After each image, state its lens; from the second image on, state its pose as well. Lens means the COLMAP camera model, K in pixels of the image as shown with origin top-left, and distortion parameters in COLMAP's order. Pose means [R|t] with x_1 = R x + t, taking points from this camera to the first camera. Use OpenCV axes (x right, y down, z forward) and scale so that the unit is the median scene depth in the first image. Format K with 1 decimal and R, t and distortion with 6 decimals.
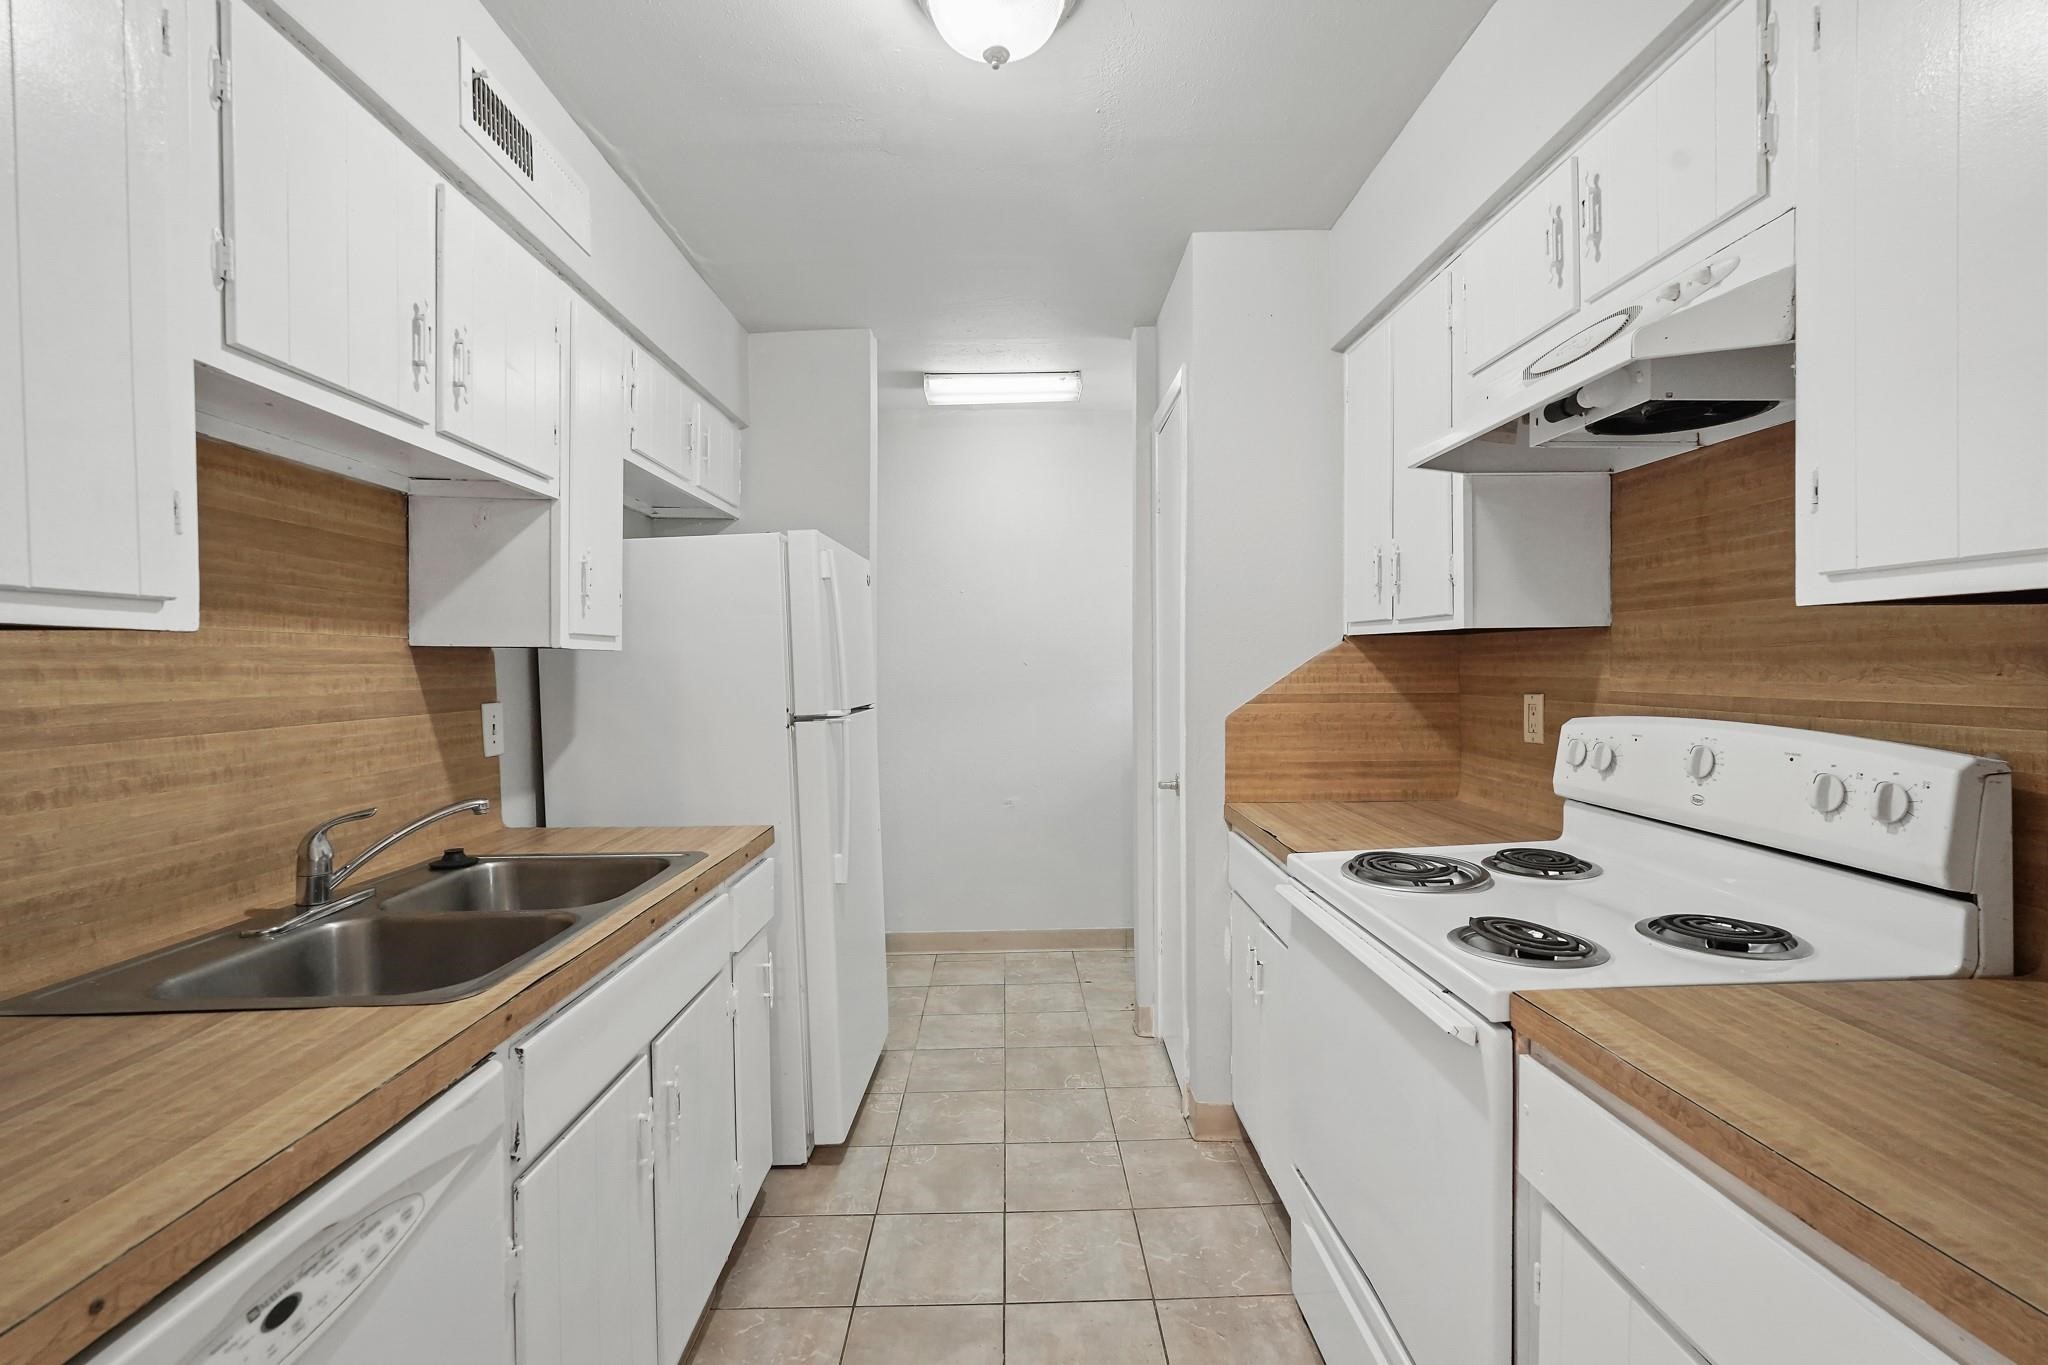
lens RADIAL K [[923.1, 0, 1027.0], [0, 923.1, 689.9], [0, 0, 1]] dist [-0.018234, 0.009414]
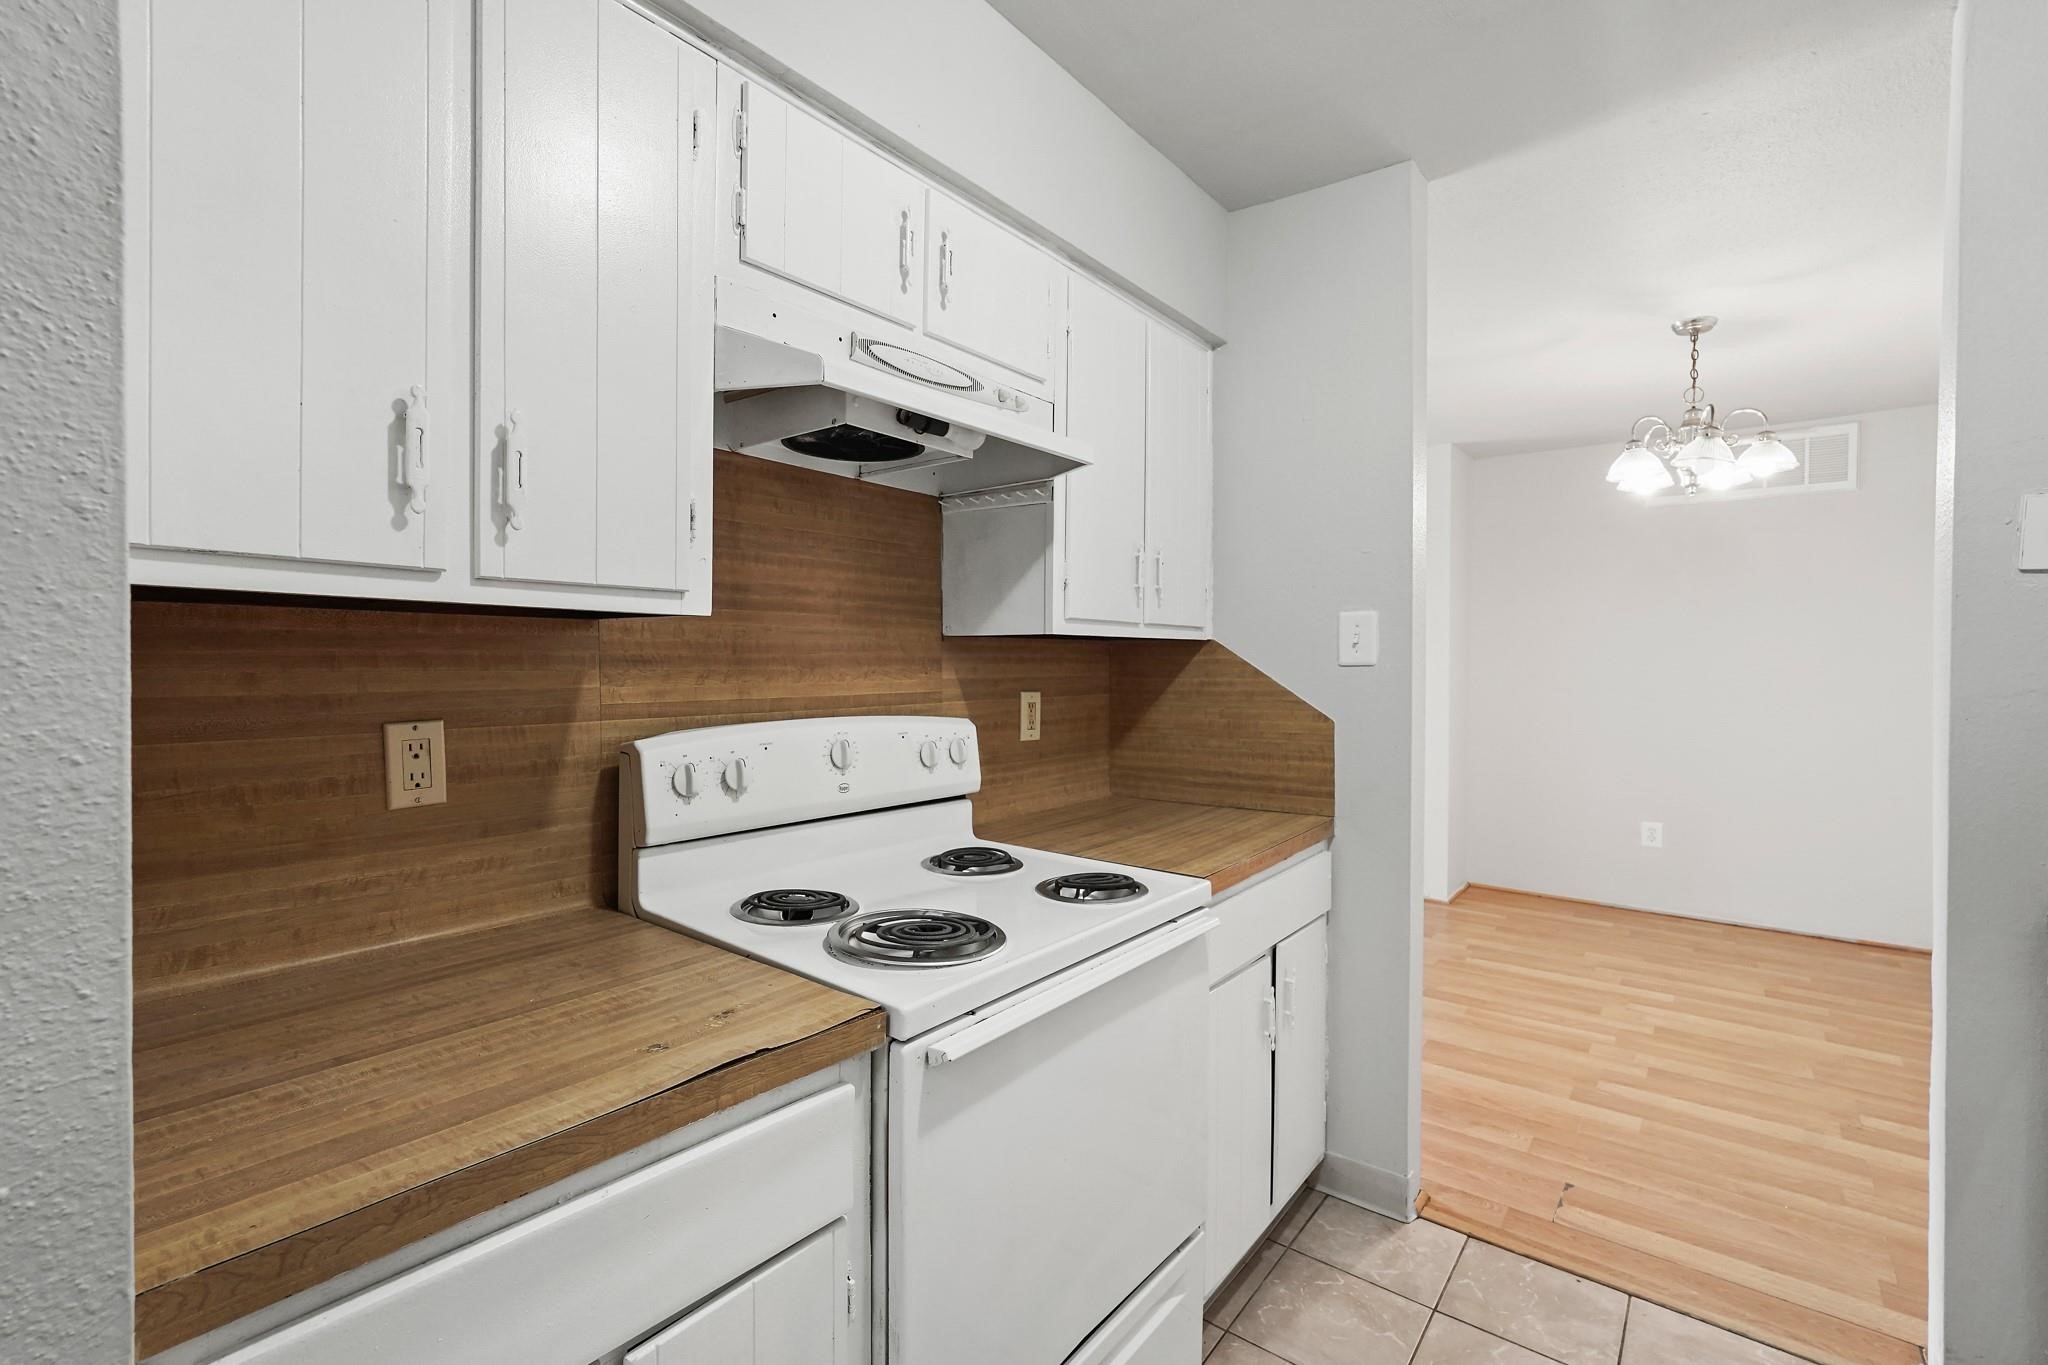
lens RADIAL K [[915.6, 0, 1016.4], [0, 915.6, 667.3], [0, 0, 1]] dist [-0.007765, 0.000925]
pose [[-0.771085, -0.000198, 0.636732, -0.153880], [0.019758, 0.999511, 0.024239, -0.052773], [-0.636426, 0.031270, -0.770704, 1.748456]]
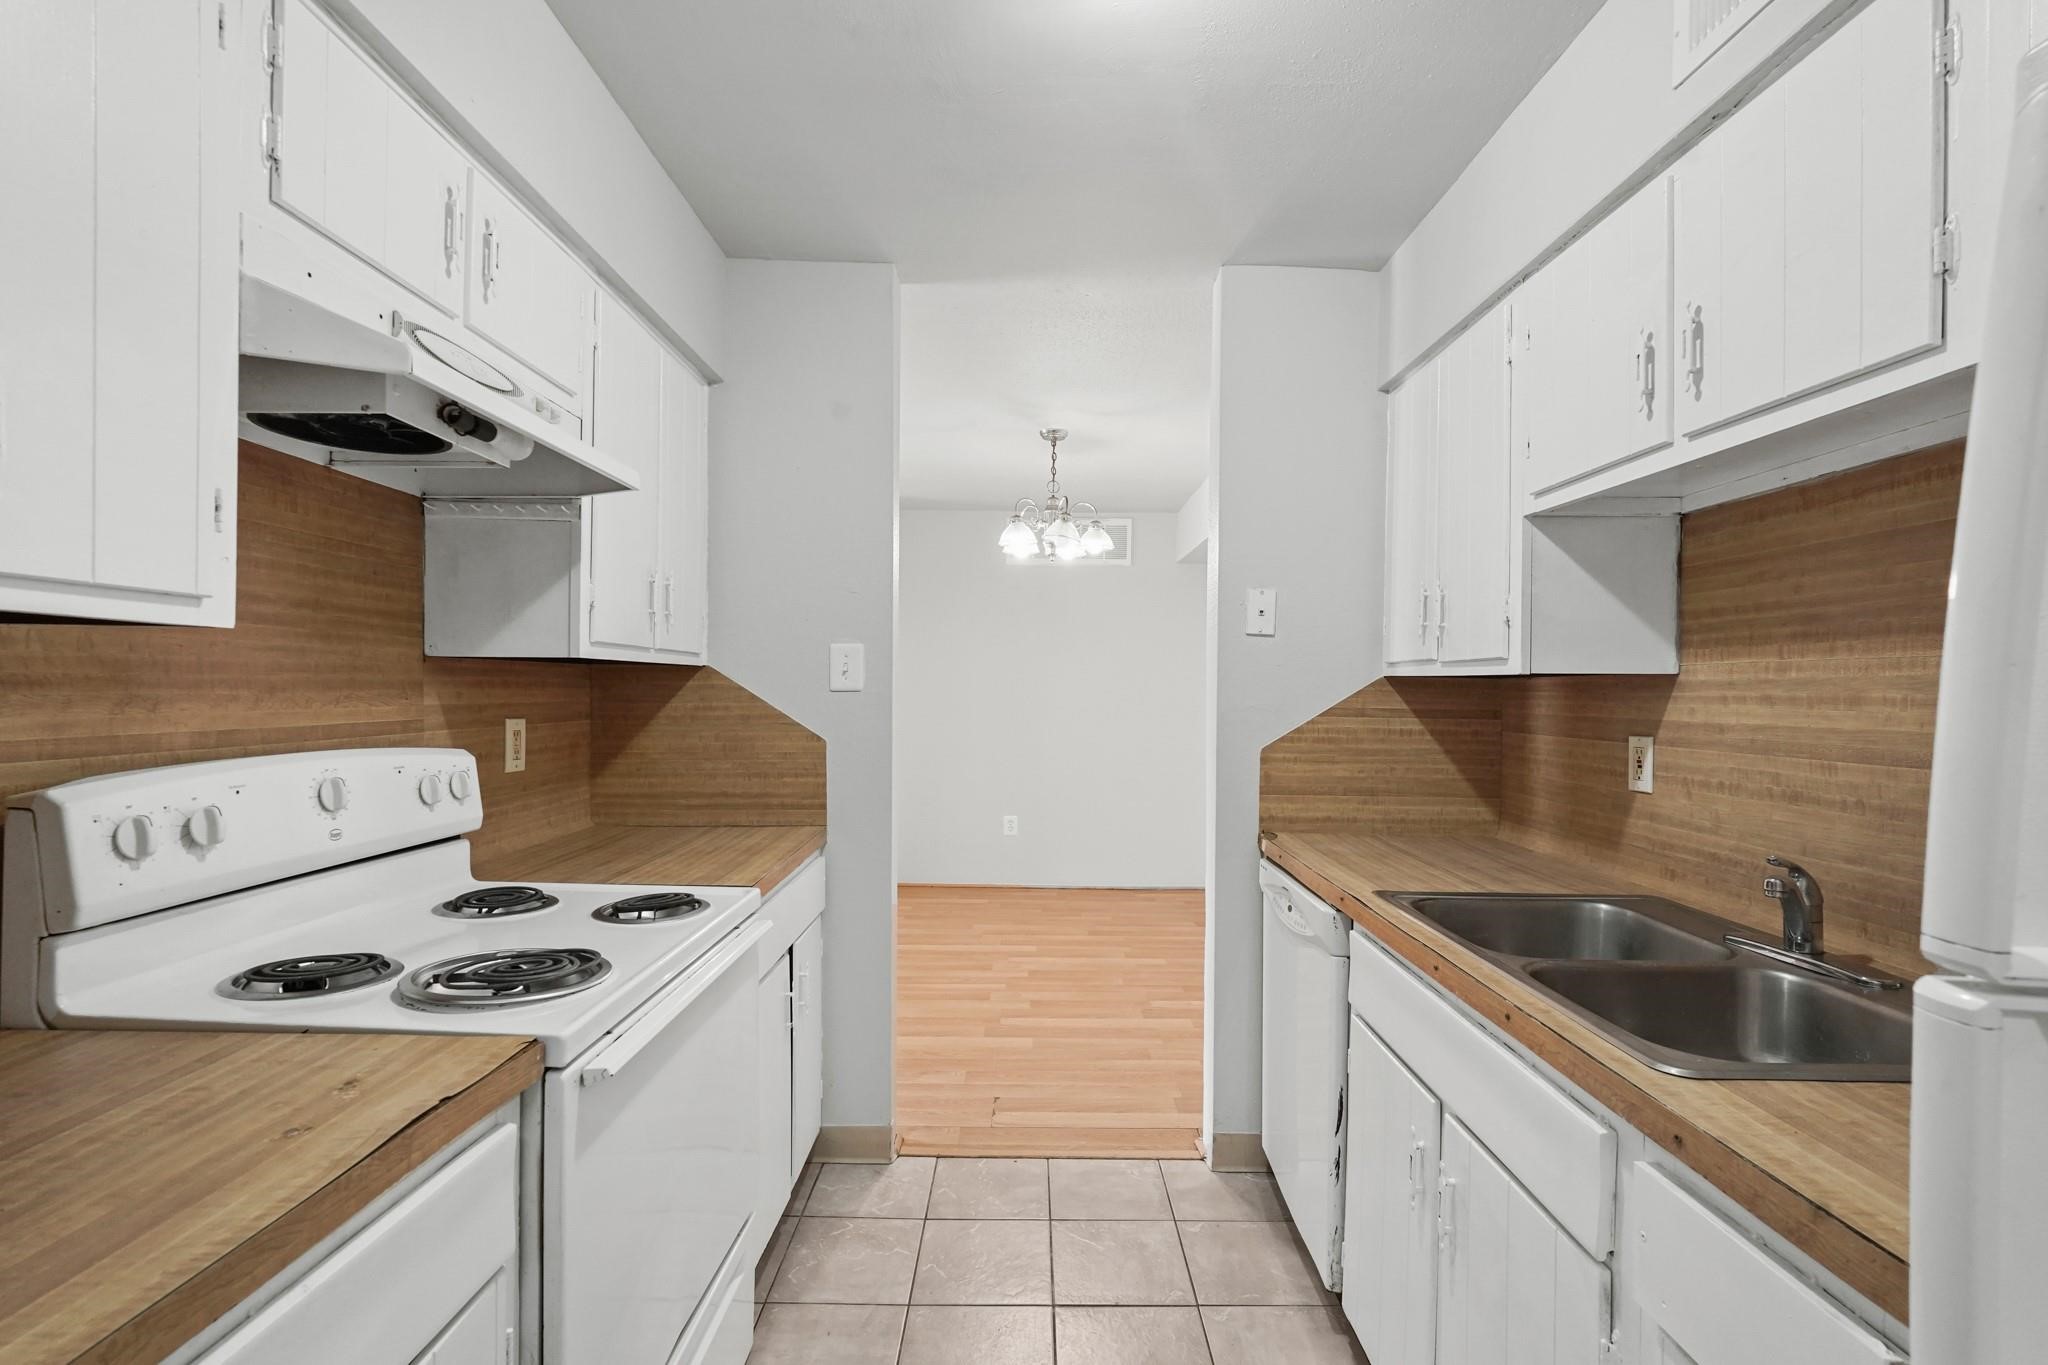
lens RADIAL K [[923.1, 0, 1027.0], [0, 923.1, 689.9], [0, 0, 1]] dist [-0.018234, 0.009414]
pose [[-0.999613, -0.000822, 0.027817, -0.016166], [-0.000042, 0.999608, 0.028013, -0.058220], [-0.027829, 0.028001, -0.999220, 1.948442]]
